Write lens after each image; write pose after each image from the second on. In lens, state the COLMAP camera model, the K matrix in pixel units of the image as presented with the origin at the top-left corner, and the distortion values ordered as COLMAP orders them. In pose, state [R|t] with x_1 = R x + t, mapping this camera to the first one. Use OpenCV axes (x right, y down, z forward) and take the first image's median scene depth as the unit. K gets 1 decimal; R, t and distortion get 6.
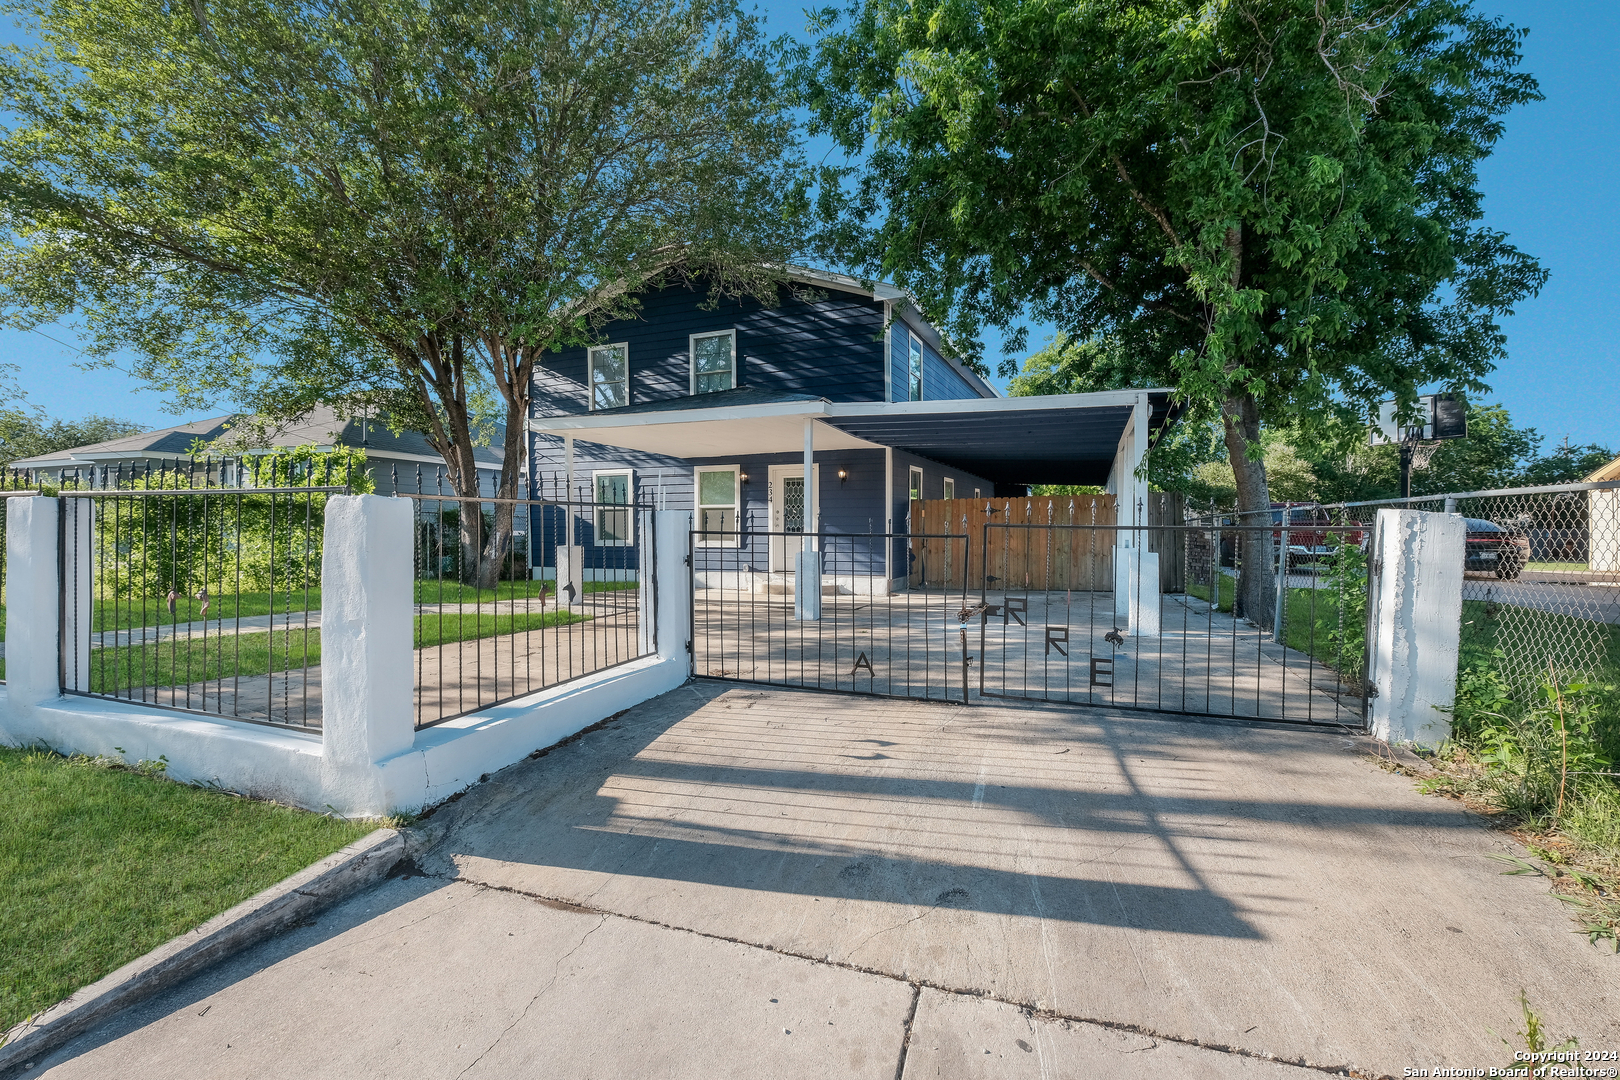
lens RADIAL K [[719.2, 0, 812.4], [0, 719.2, 541.9], [0, 0, 1]] dist [0.005796, 0.003256]
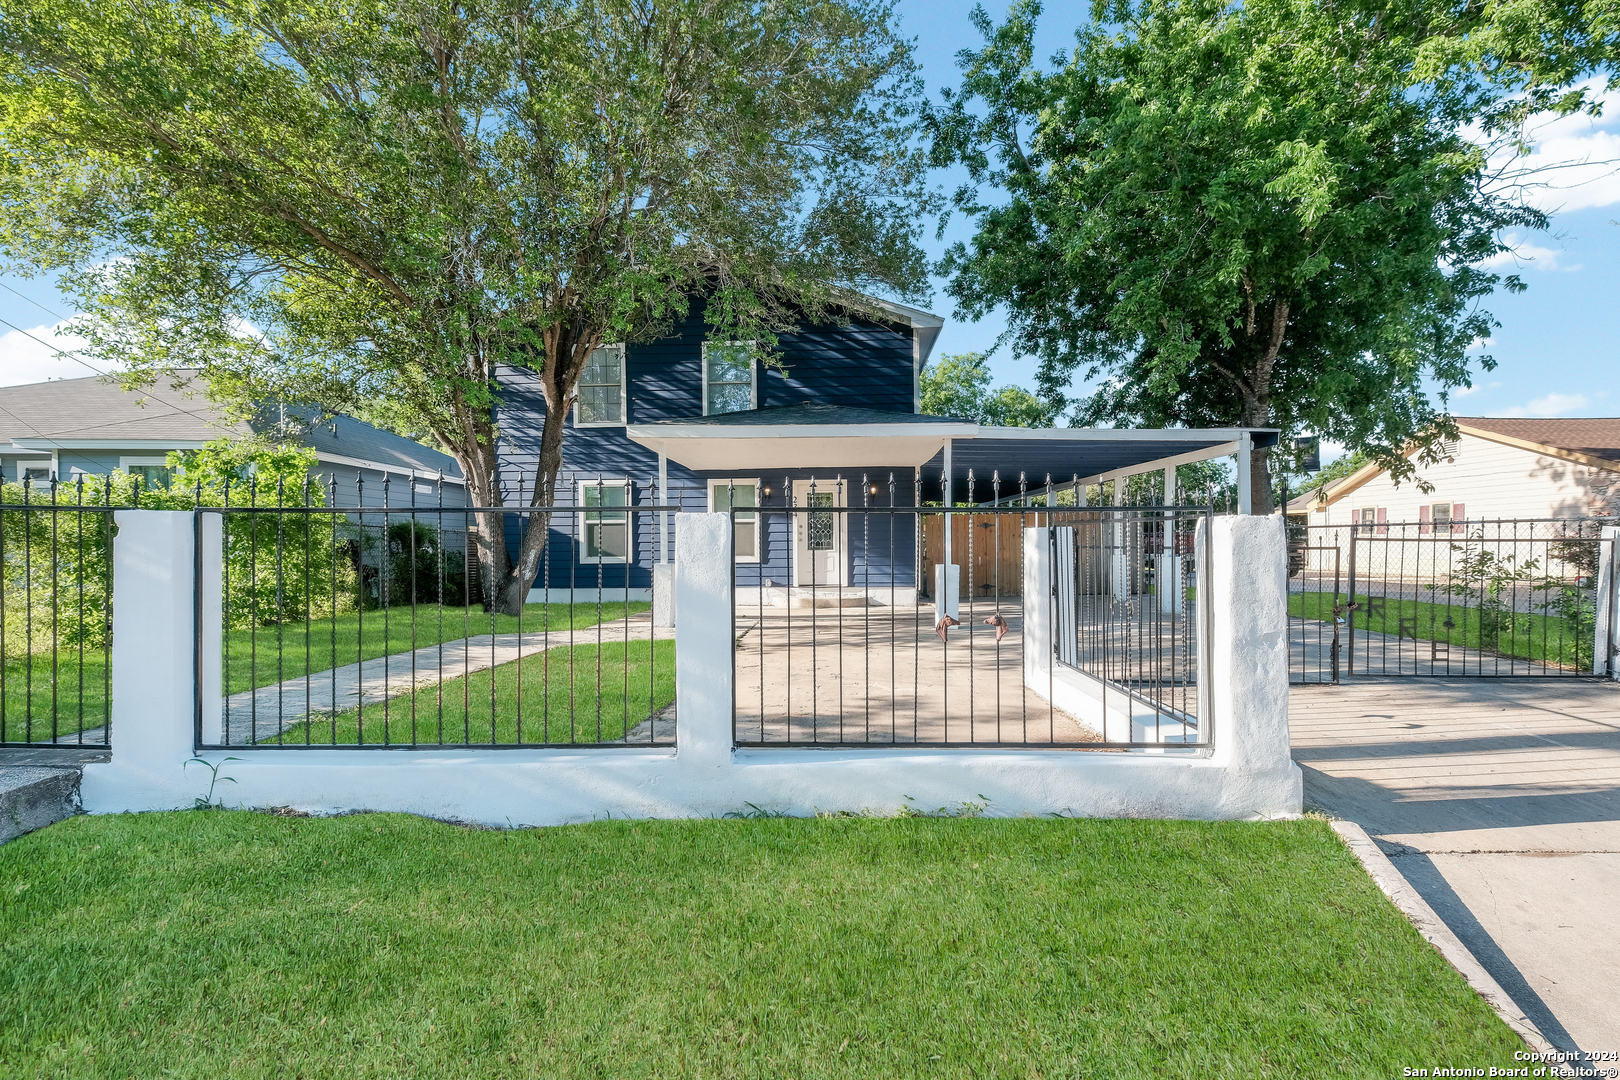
lens RADIAL K [[719.2, 0, 808.1], [0, 719.2, 549.1], [0, 0, 1]] dist [0.005796, 0.003256]
pose [[0.934631, -0.012038, 0.355416, -0.396789], [0.014836, 0.999877, -0.005147, -0.005079], [-0.355310, 0.010084, 0.934694, 0.058268]]
